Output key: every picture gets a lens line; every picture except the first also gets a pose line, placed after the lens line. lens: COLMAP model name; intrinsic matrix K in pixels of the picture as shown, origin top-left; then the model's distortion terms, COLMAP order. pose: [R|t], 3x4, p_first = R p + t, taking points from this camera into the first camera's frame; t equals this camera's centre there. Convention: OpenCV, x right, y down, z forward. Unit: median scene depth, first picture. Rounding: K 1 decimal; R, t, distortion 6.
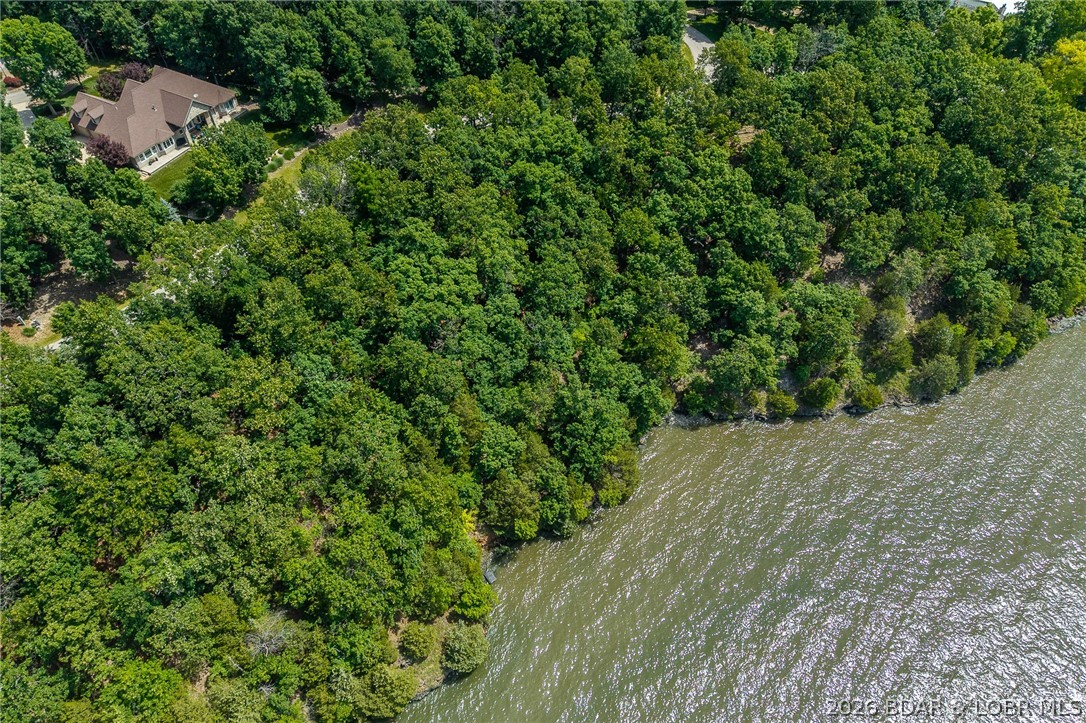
lens RADIAL K [[724.4, 0, 545.5], [0, 724.4, 364.2], [0, 0, 1]] dist [-0.005990, -0.000124]
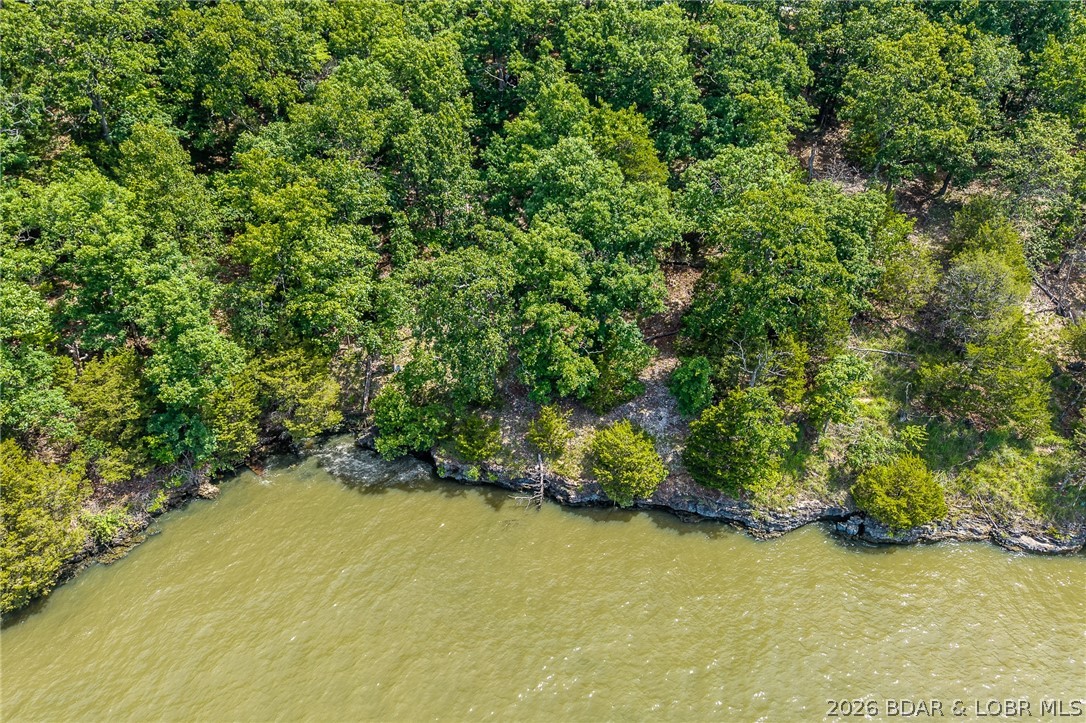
lens RADIAL K [[725.4, 0, 546.9], [0, 725.4, 359.8], [0, 0, 1]] dist [0.035028, -0.043951]
pose [[0.968827, 0.130923, -0.210315, 0.353537], [-0.192396, 0.932444, -0.305830, 0.120715], [0.156067, 0.336761, 0.928566, 0.650731]]
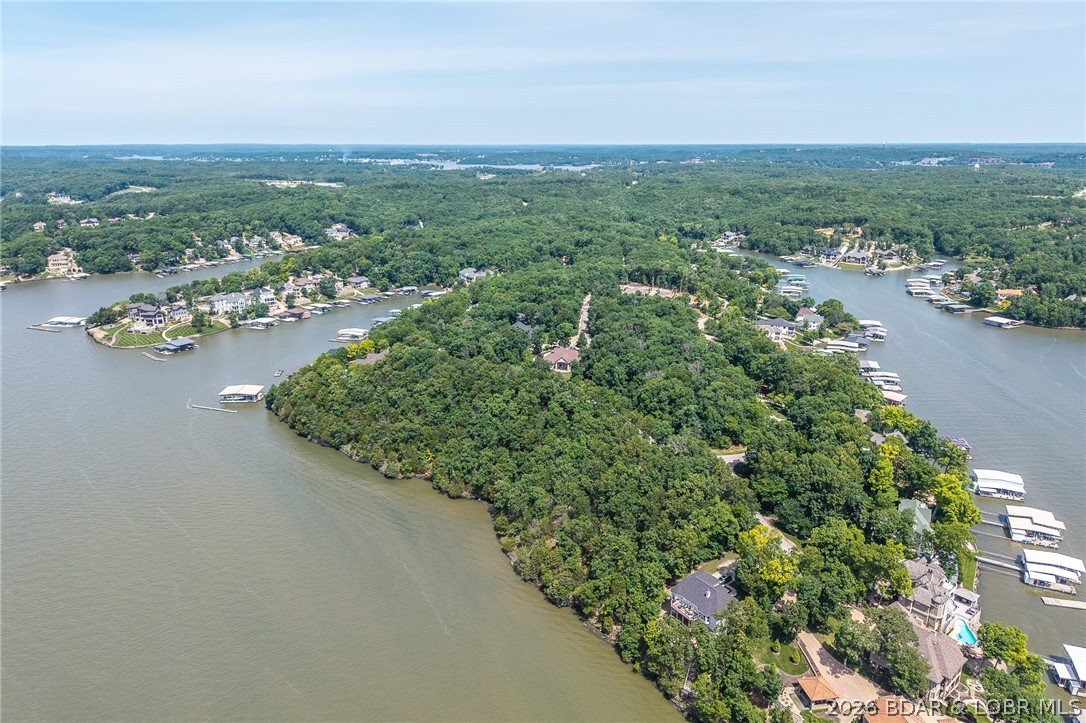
lens RADIAL K [[736.9, 0, 545.3], [0, 736.9, 361.8], [0, 0, 1]] dist [0.003515, -0.001240]
pose [[0.141254, 0.271473, -0.952024, 2.249365], [-0.747969, 0.659251, 0.077009, -0.516686], [0.648528, 0.701207, 0.296176, 0.114122]]
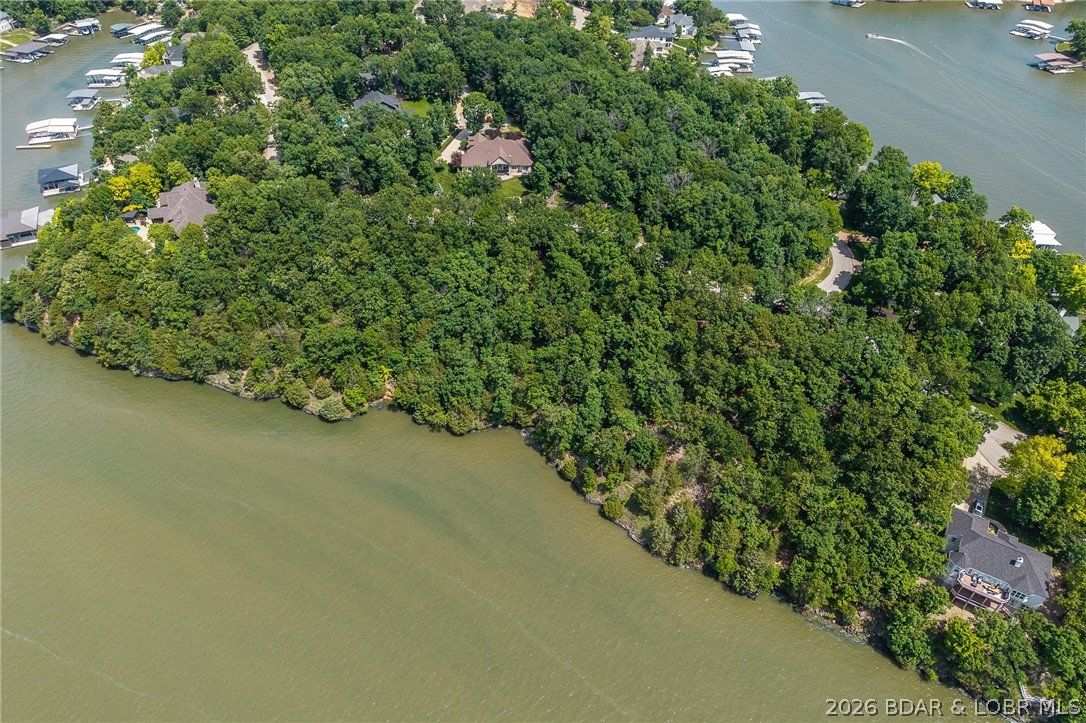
lens RADIAL K [[725.4, 0, 546.9], [0, 725.4, 359.8], [0, 0, 1]] dist [0.035028, -0.043951]
pose [[0.545510, 0.538257, -0.642416, 1.098670], [-0.638972, 0.763115, 0.096800, -0.218471], [0.542340, 0.357680, 0.760218, -0.196358]]
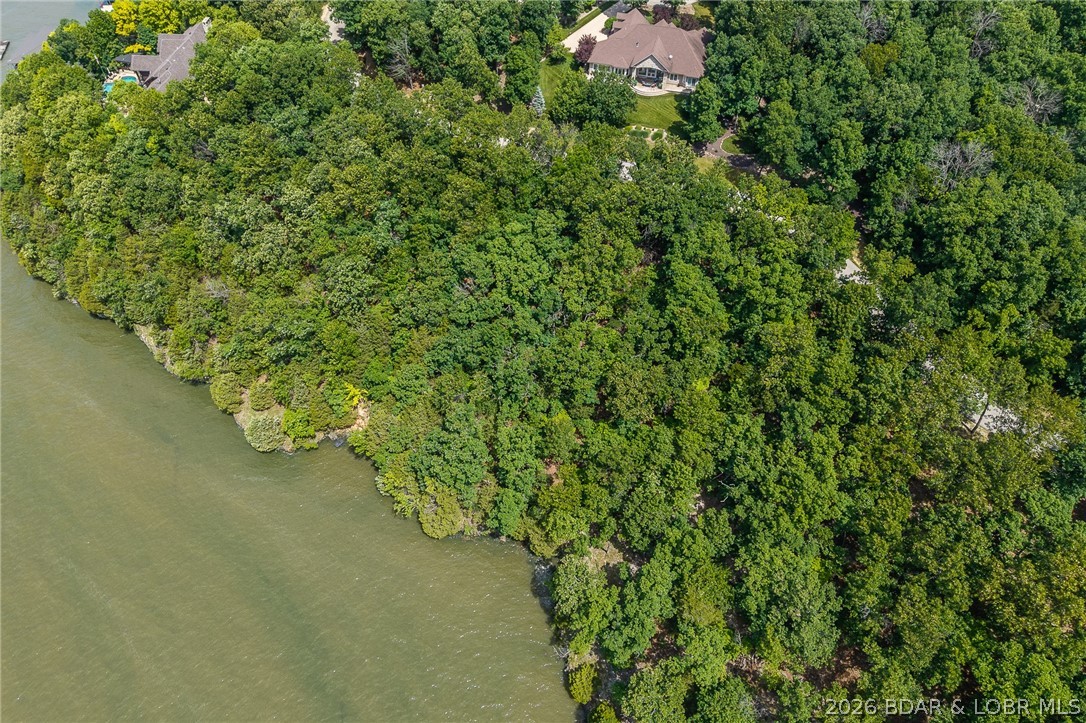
lens RADIAL K [[736.9, 0, 545.3], [0, 736.9, 361.8], [0, 0, 1]] dist [0.003515, -0.001240]
pose [[0.234612, 0.732191, -0.639416, 0.565334], [-0.740898, 0.560513, 0.369993, -0.397563], [0.629307, 0.386938, 0.673982, 0.302410]]
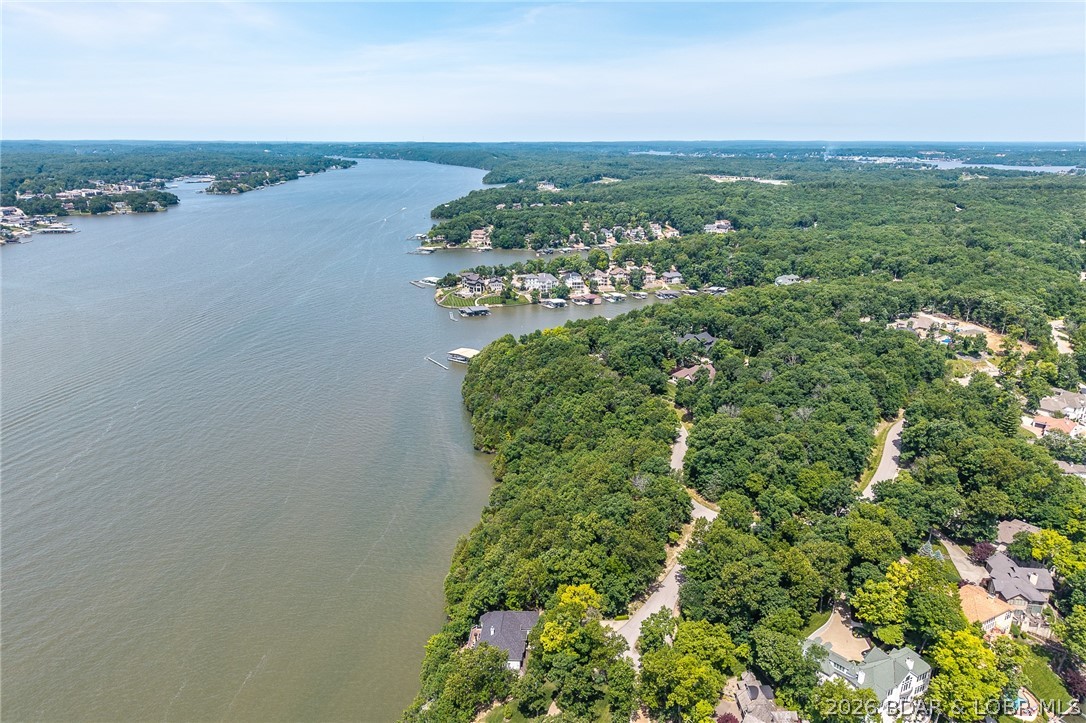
lens RADIAL K [[715.5, 0, 543.7], [0, 715.5, 386.2], [0, 0, 1]] dist [0.034805, -0.039428]
pose [[-0.490276, 0.272202, -0.827971, 1.920385], [-0.663653, 0.499208, 0.557096, -1.460092], [0.564972, 0.822616, -0.064102, 0.923467]]
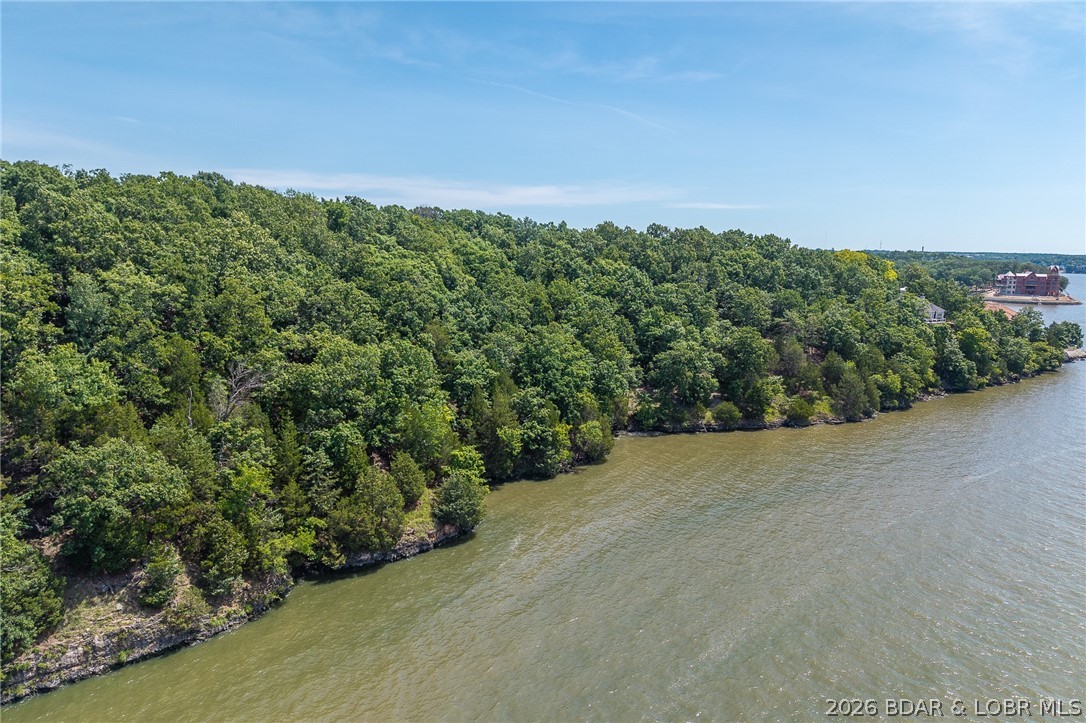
lens RADIAL K [[736.9, 0, 545.3], [0, 736.9, 361.8], [0, 0, 1]] dist [0.003515, -0.001240]
pose [[0.978151, -0.022154, 0.206713, -0.143083], [0.153218, 0.748871, -0.644761, 0.632822], [-0.140517, 0.662345, 0.735903, 0.207175]]
